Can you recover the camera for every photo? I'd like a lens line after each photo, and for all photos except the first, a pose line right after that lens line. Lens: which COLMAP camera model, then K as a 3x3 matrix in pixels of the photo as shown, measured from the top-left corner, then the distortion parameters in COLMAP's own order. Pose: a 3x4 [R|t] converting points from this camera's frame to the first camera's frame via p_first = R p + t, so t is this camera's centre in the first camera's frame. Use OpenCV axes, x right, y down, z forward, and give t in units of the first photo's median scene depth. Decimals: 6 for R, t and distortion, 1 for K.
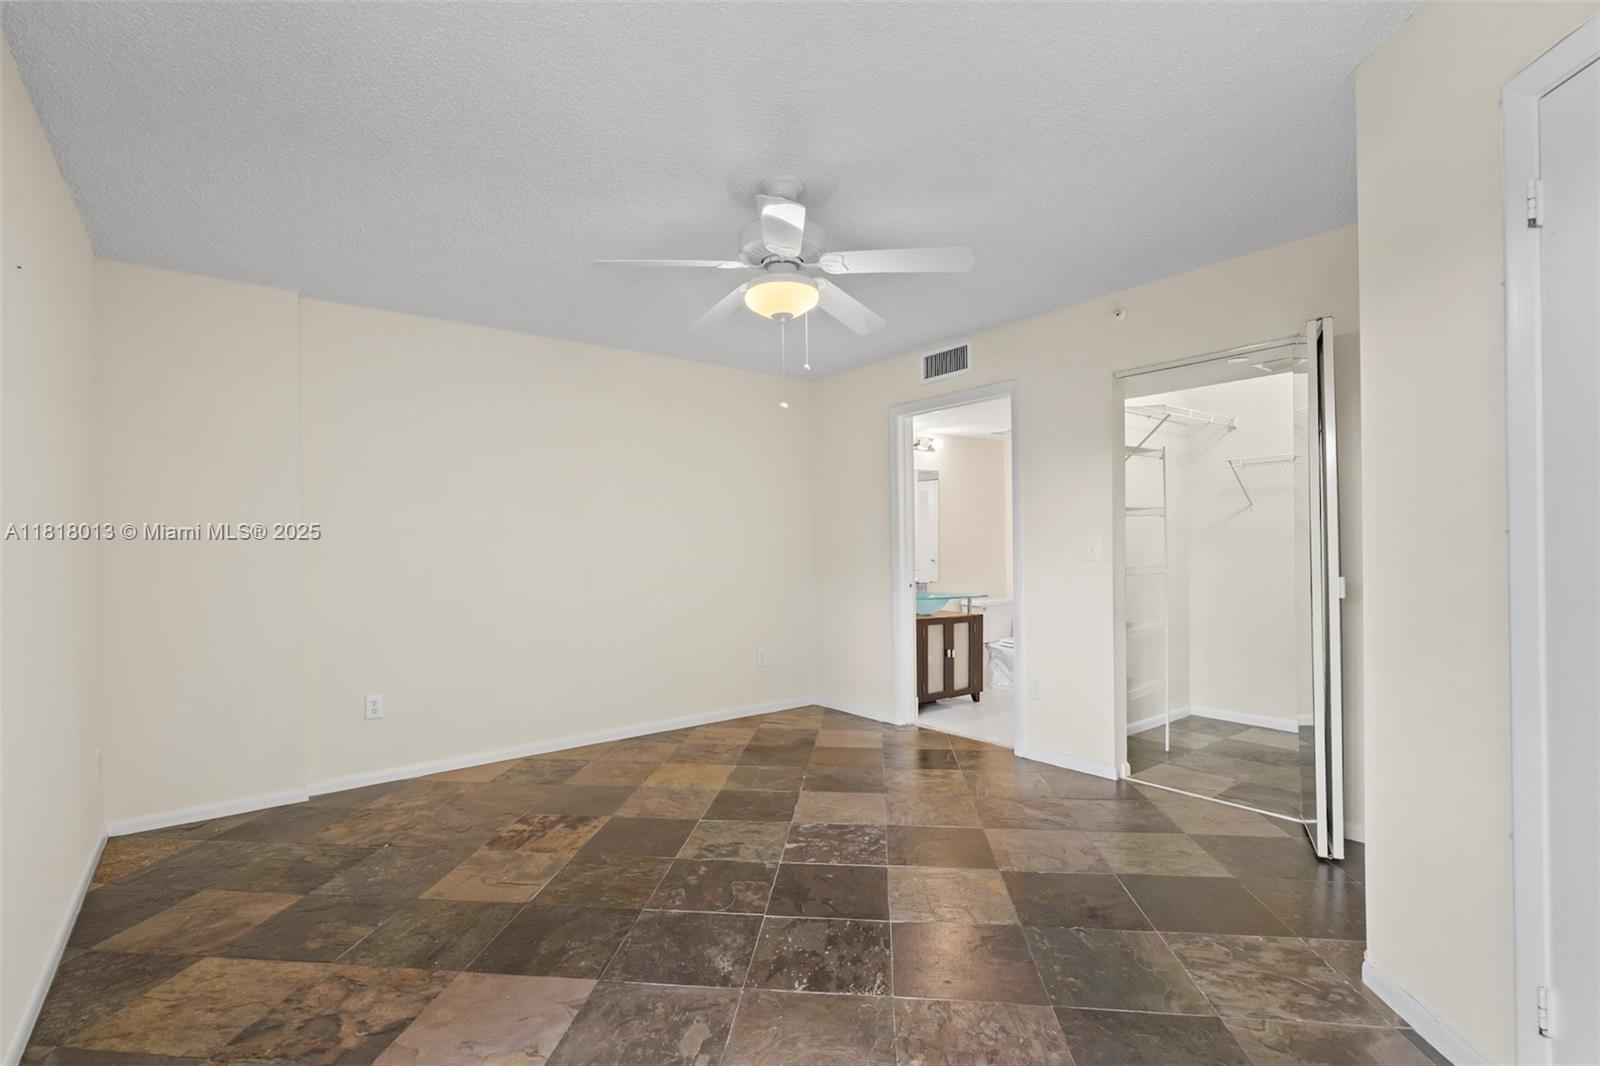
lens RADIAL K [[732.2, 0, 788.9], [0, 732.2, 543.1], [0, 0, 1]] dist [-0.010062, 0.001034]
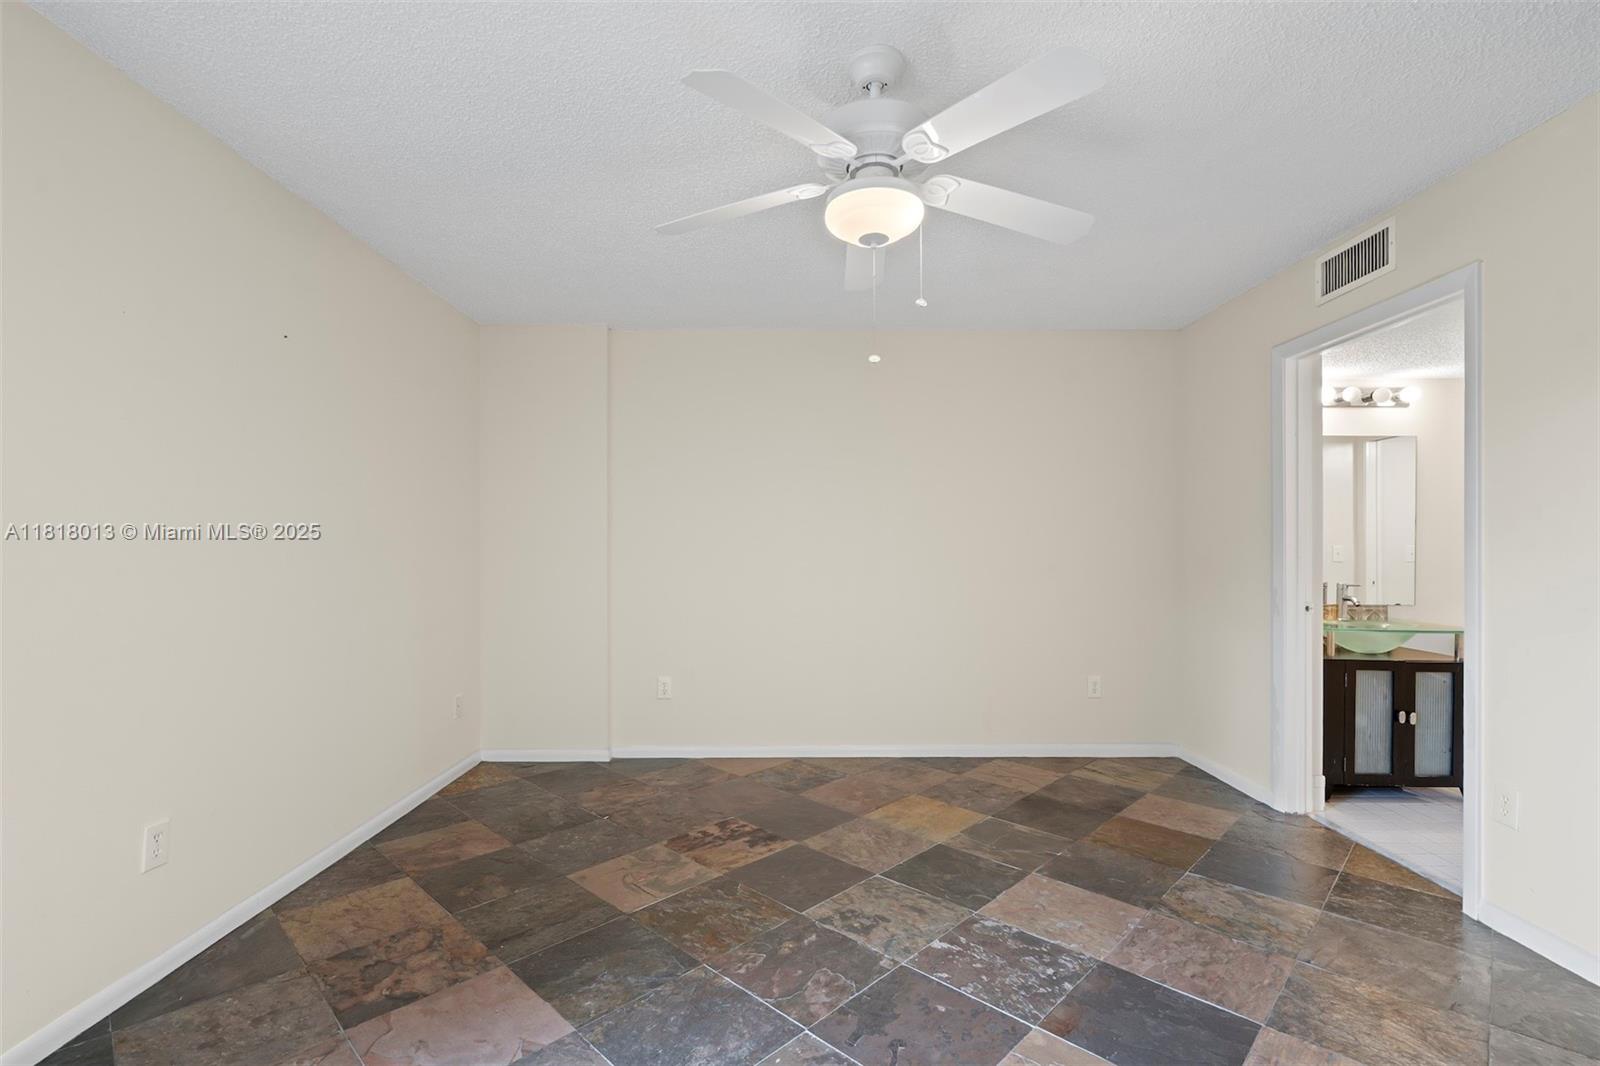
lens RADIAL K [[723.9, 0, 804.4], [0, 723.9, 545.7], [0, 0, 1]] dist [-0.008526, 0.002181]
pose [[0.793356, 0.010116, -0.608674, 0.317676], [-0.007108, 0.999948, 0.007354, -0.002060], [0.608717, -0.001508, 0.793386, 0.302359]]
